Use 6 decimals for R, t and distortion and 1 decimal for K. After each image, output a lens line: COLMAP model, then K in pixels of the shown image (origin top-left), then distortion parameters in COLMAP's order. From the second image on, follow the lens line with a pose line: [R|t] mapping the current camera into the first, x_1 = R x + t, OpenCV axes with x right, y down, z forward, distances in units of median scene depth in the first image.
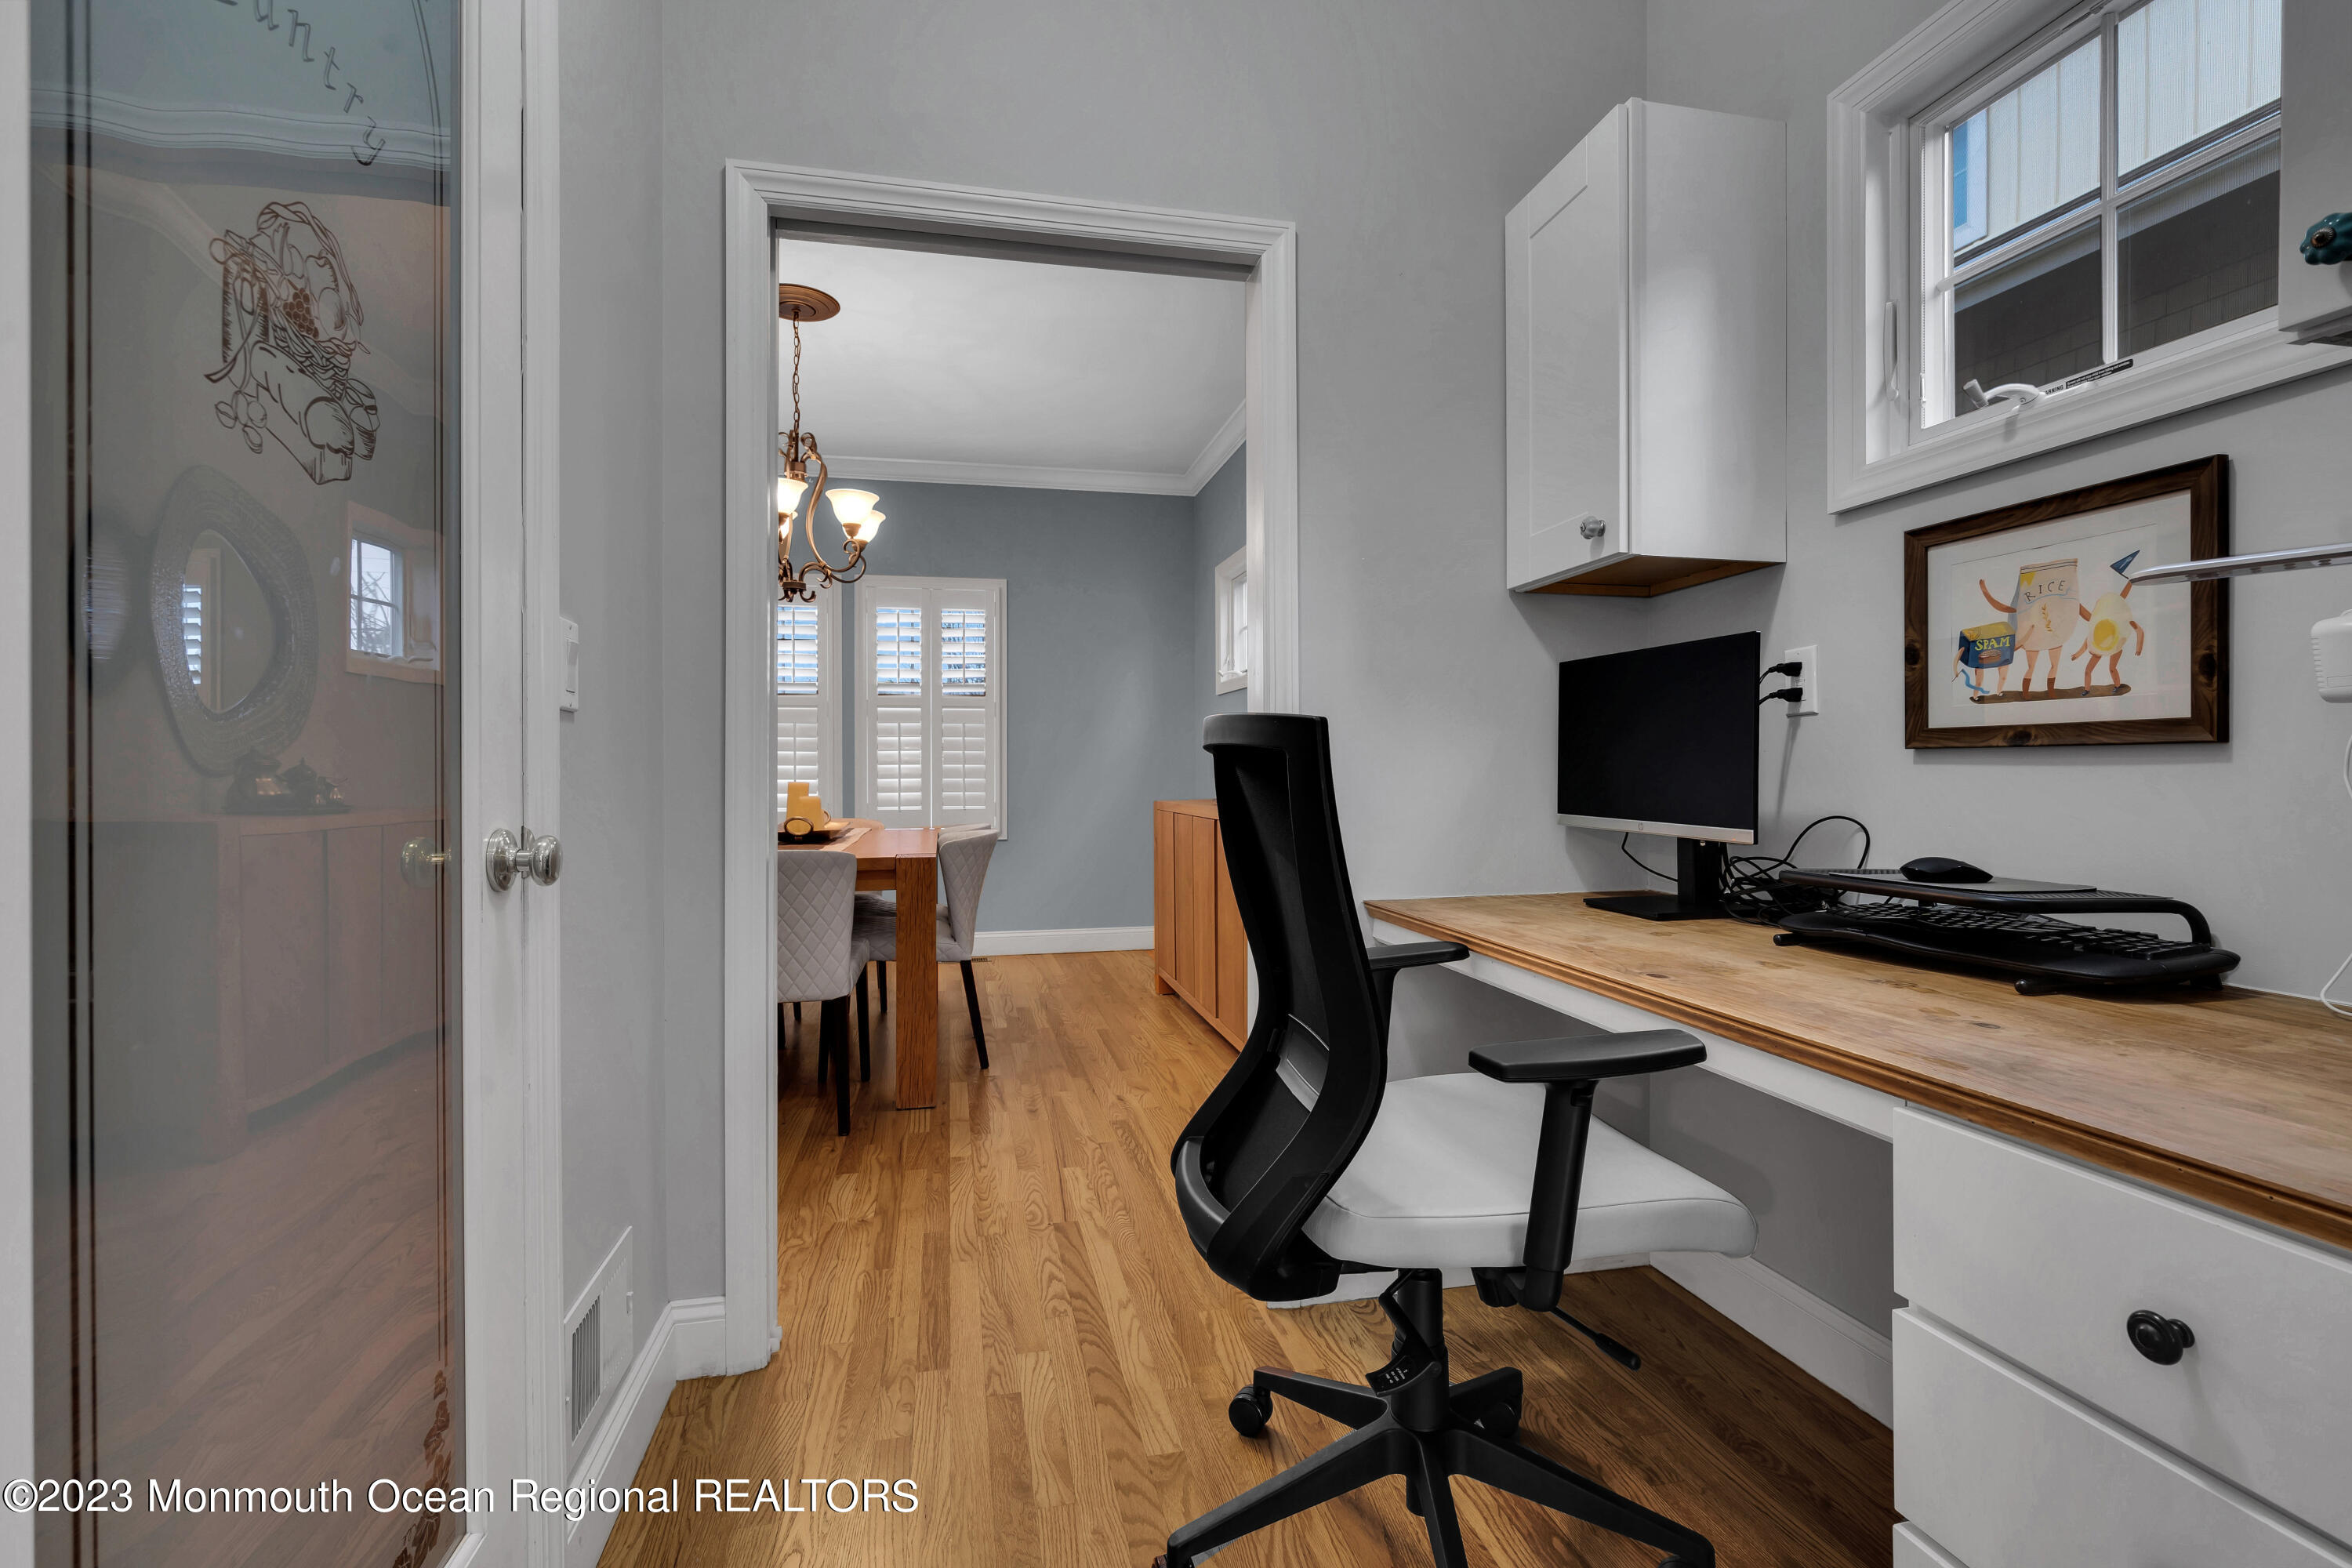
lens RADIAL K [[1068.7, 0, 1191.1], [0, 1068.7, 778.5], [0, 0, 1]] dist [-0.005247, 0.000071]
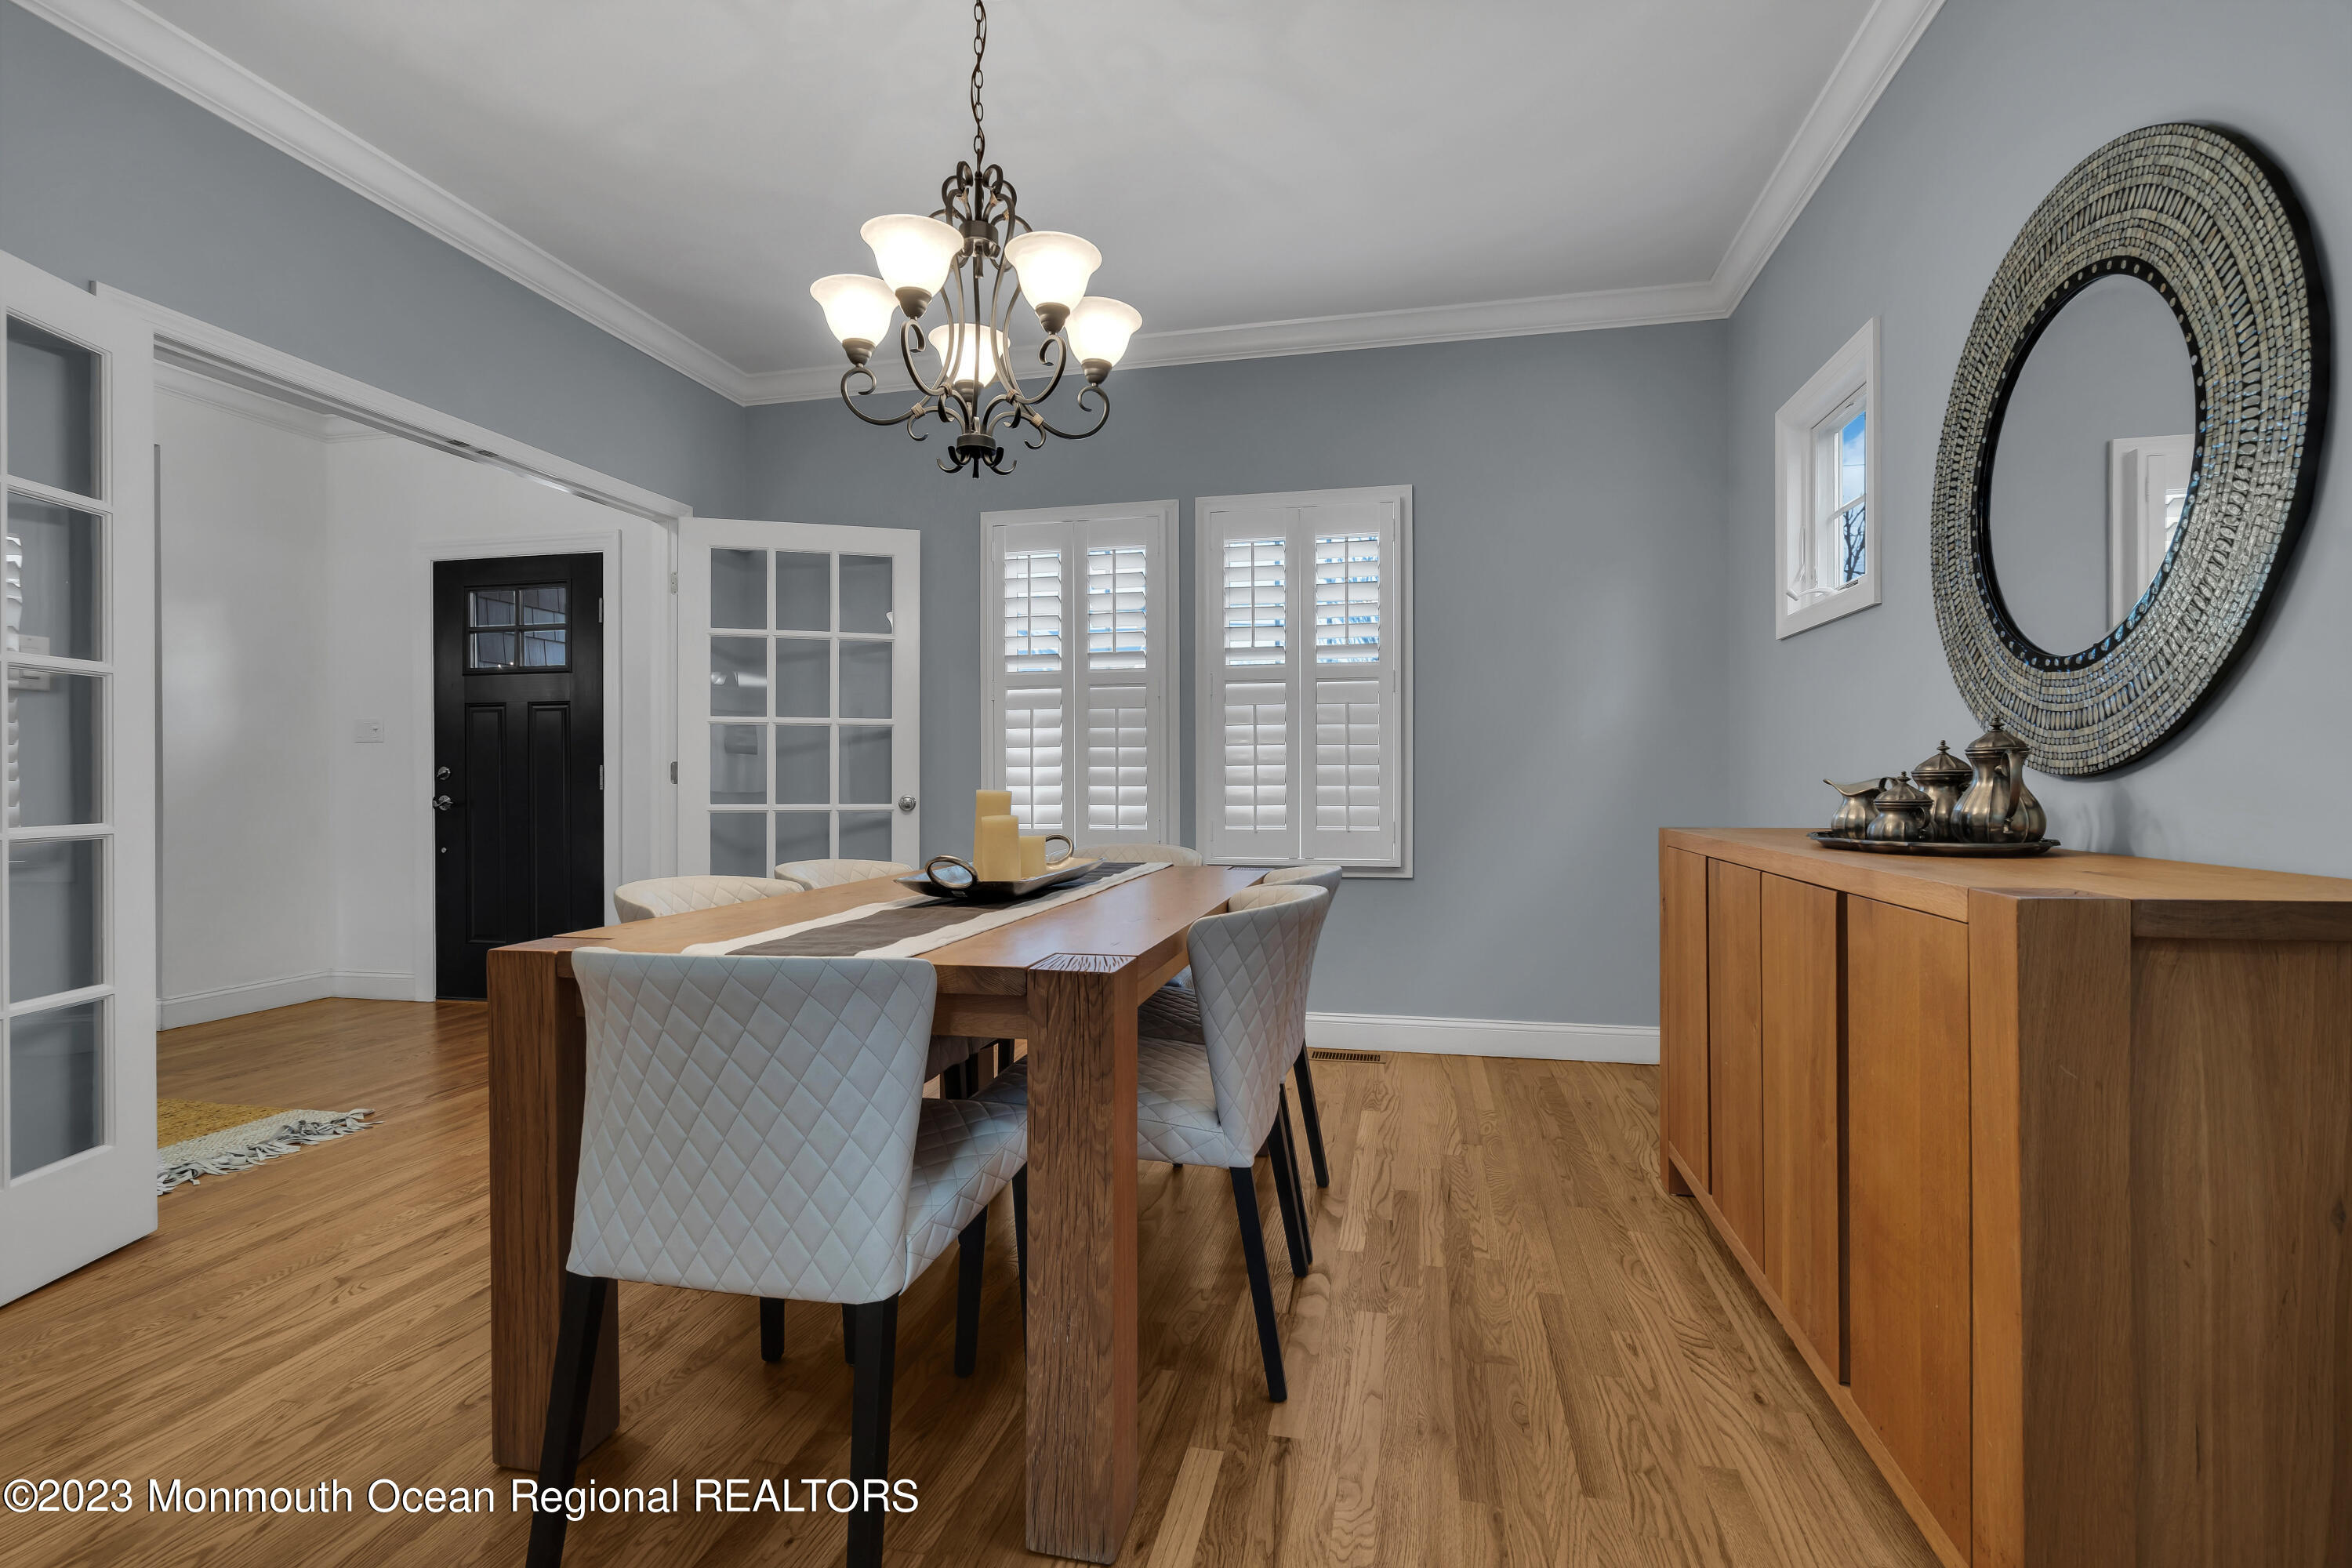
lens RADIAL K [[1068.7, 0, 1191.1], [0, 1068.7, 778.5], [0, 0, 1]] dist [-0.005247, 0.000071]
pose [[0.908512, 0.002027, -0.417855, -0.031573], [-0.004942, 0.999970, -0.005894, -0.000147], [0.417830, 0.007420, 0.908495, 0.538818]]
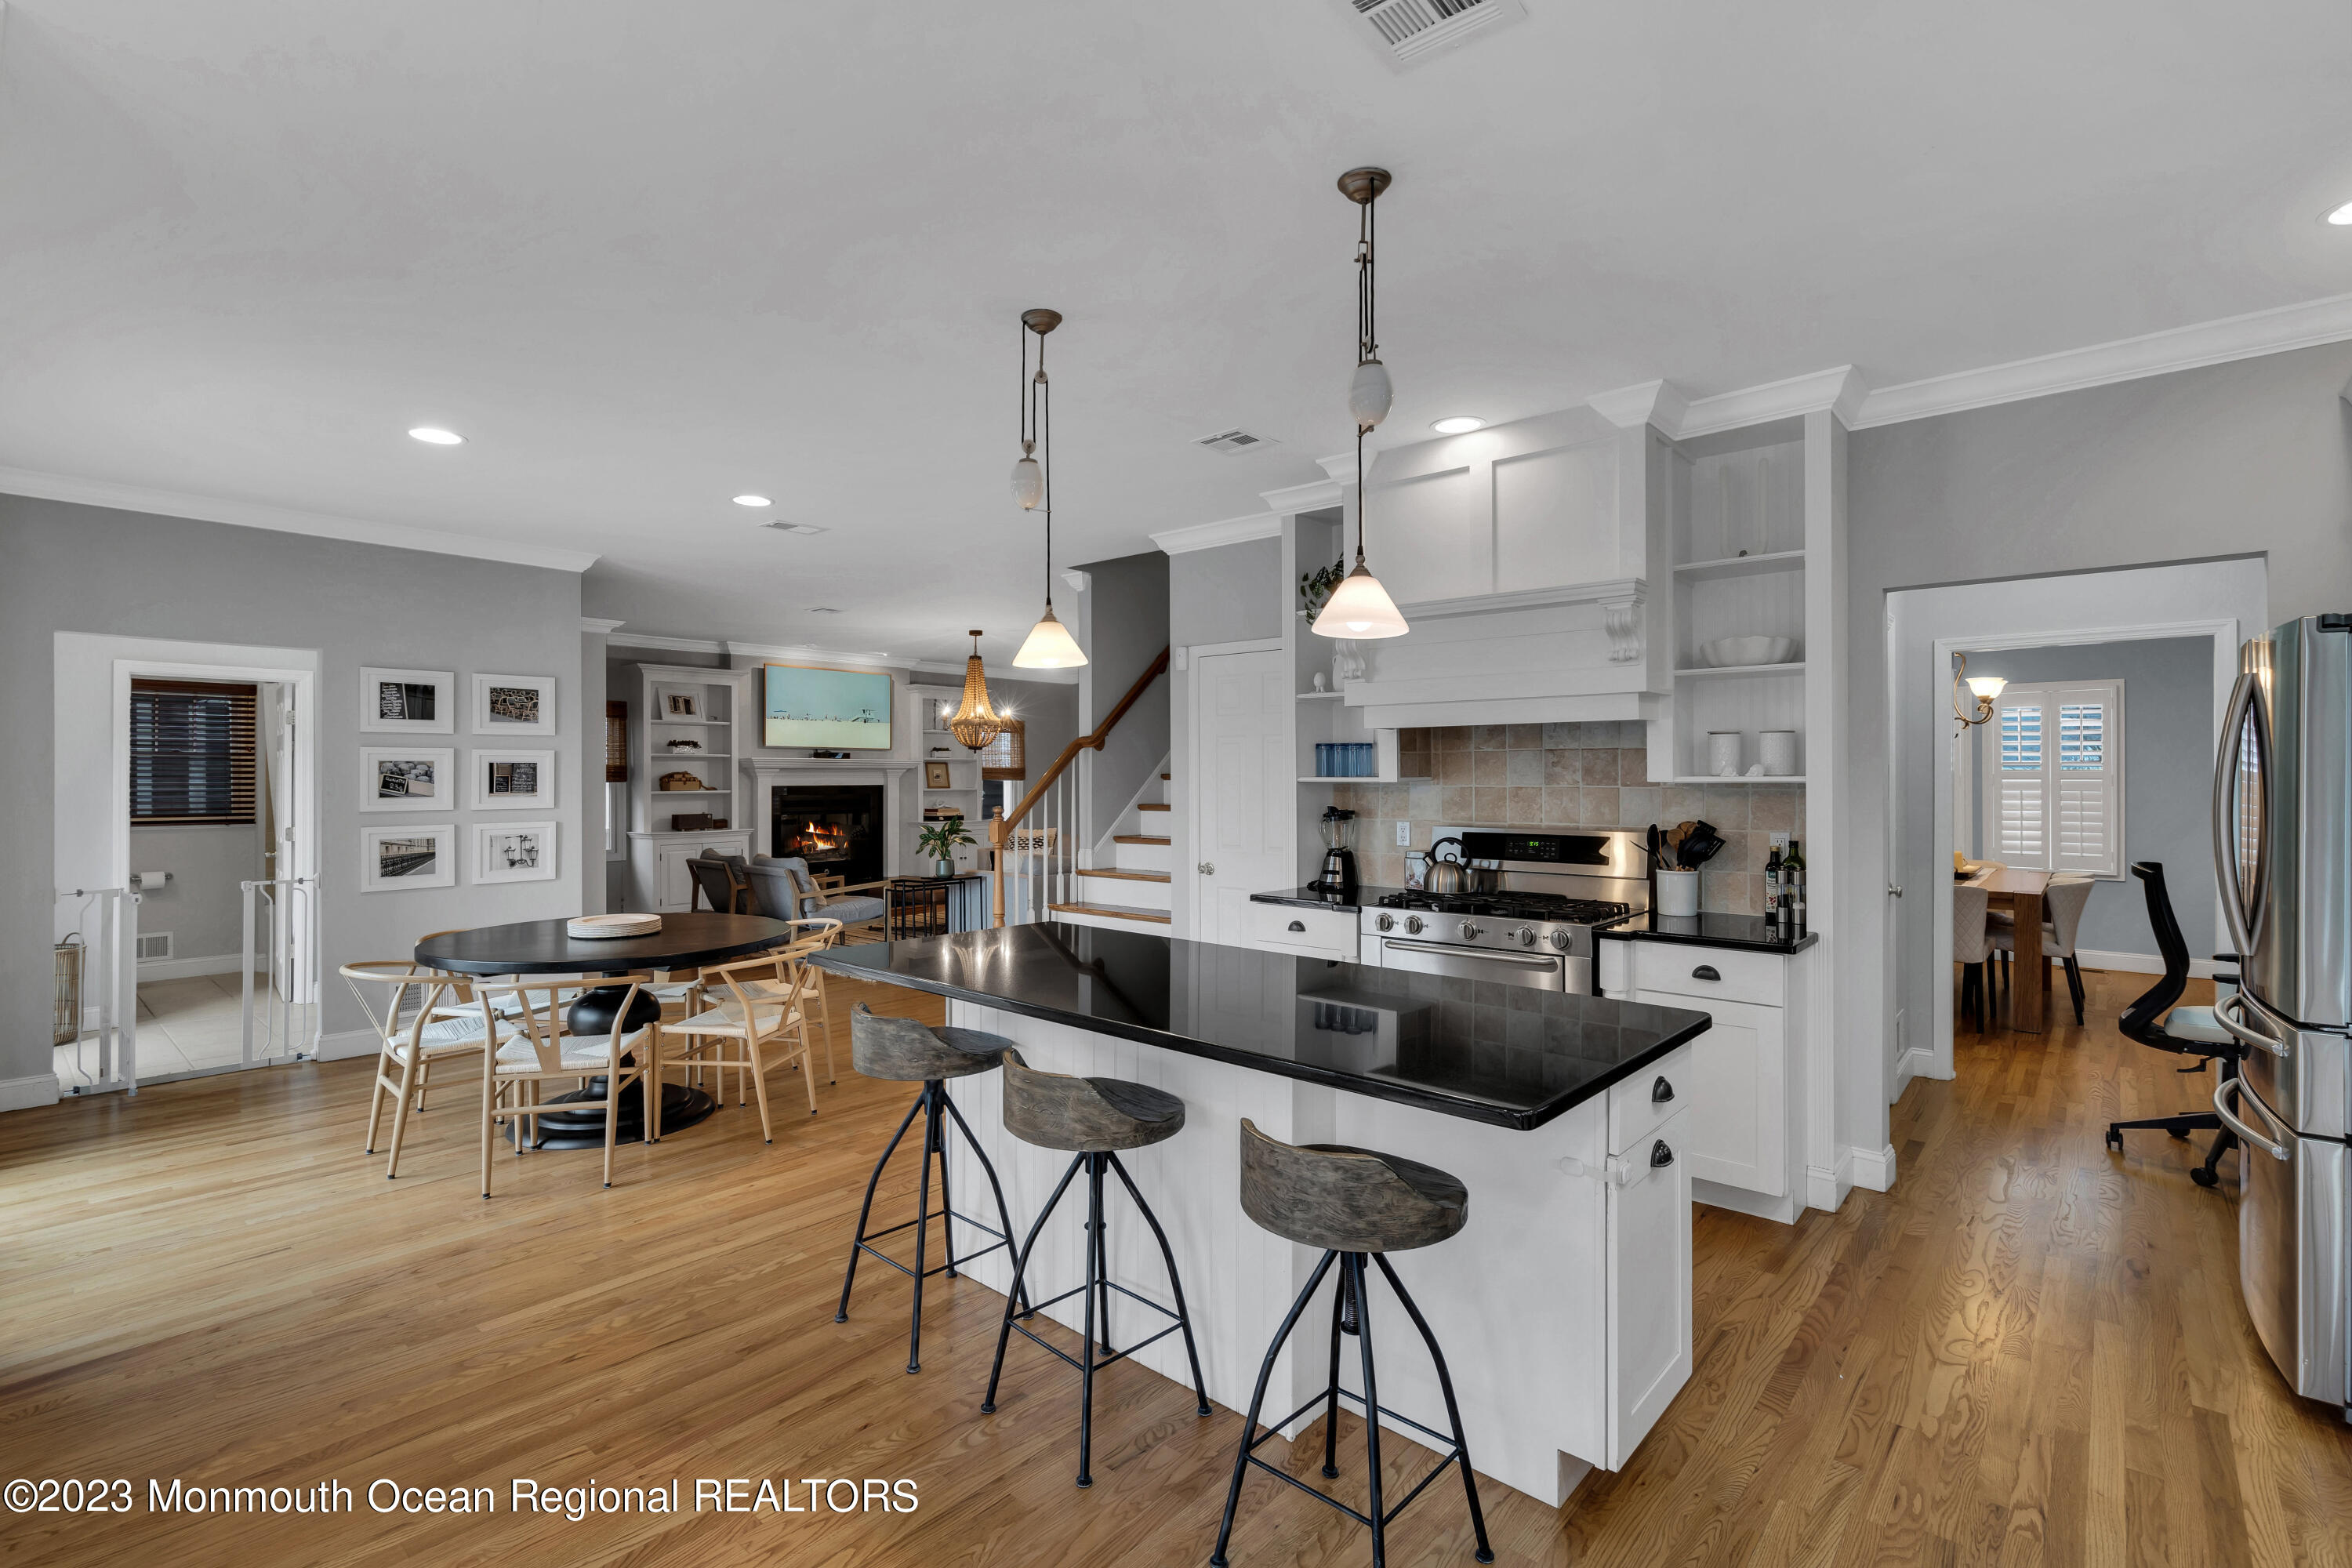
lens RADIAL K [[1070.5, 0, 1179.3], [0, 1070.5, 770.1], [0, 0, 1]] dist [0.000120, 0.000142]
pose [[0.587992, -0.000561, -0.808867, 0.314459], [-0.004043, 0.999985, -0.003633, -0.105756], [0.808857, 0.005406, 0.587981, -1.058285]]
